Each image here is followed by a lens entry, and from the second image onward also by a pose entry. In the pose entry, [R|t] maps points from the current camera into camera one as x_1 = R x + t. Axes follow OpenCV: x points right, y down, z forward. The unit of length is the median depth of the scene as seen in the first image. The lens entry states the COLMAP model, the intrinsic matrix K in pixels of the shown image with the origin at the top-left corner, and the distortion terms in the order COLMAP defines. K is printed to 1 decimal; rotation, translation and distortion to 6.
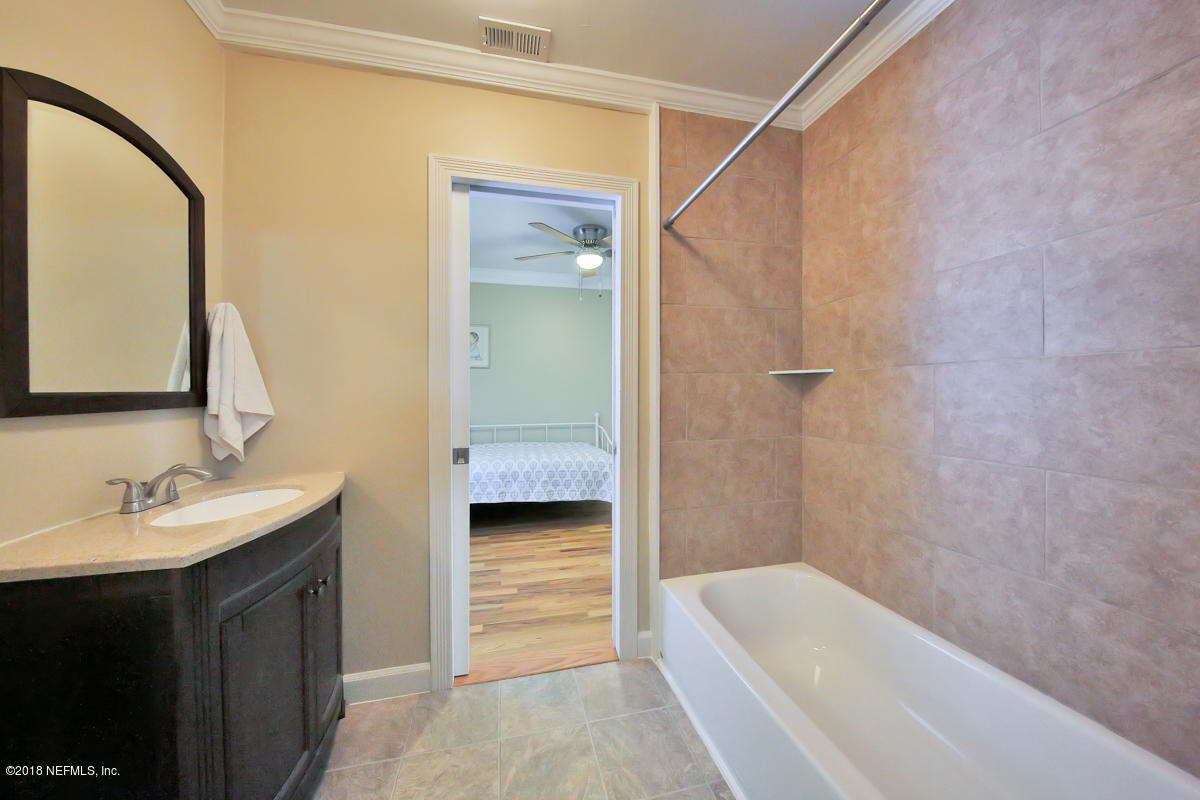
lens RADIAL K [[392.4, 0, 602.1], [0, 392.4, 394.6], [0, 0, 1]] dist [-0.001428, -0.000063]
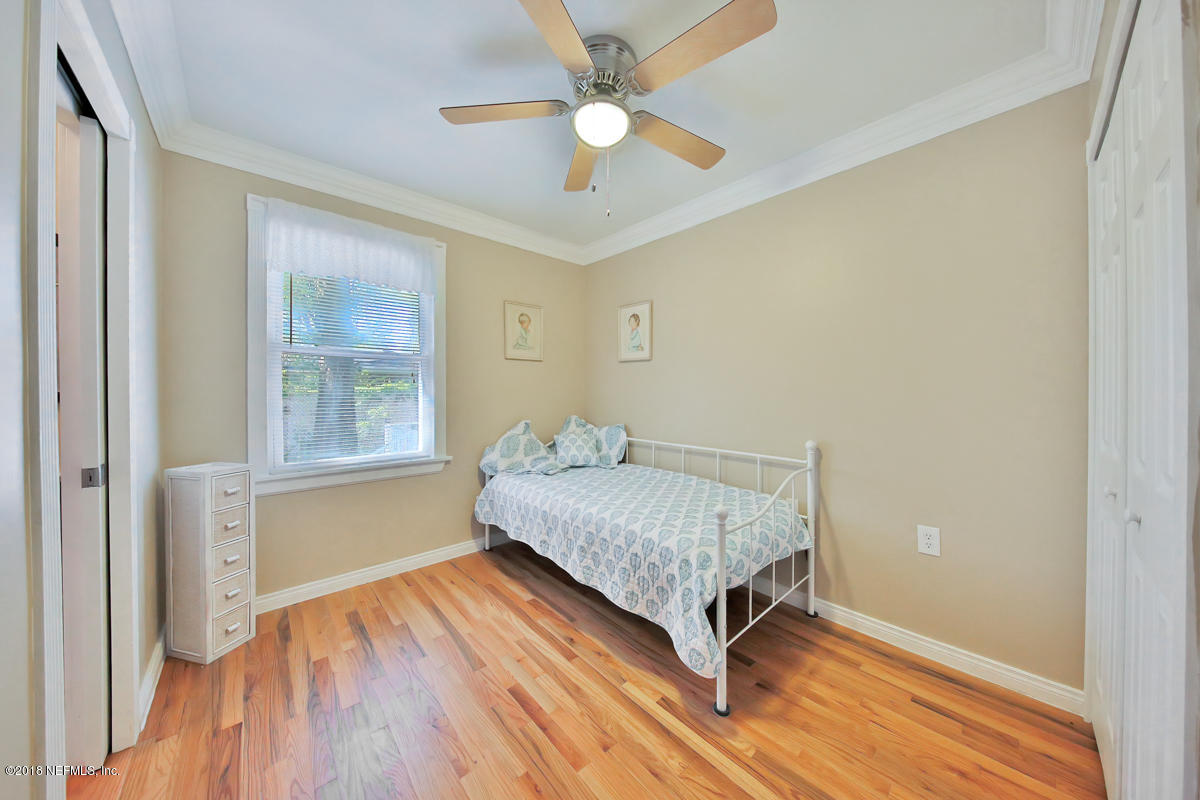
lens RADIAL K [[389.5, 0, 586.5], [0, 389.5, 396.2], [0, 0, 1]] dist [0.000678, 0.000012]
pose [[0.468275, 0.004721, -0.883570, 0.361810], [-0.012484, 0.999921, -0.001273, -0.000339], [0.883495, 0.011627, 0.468297, 0.734866]]
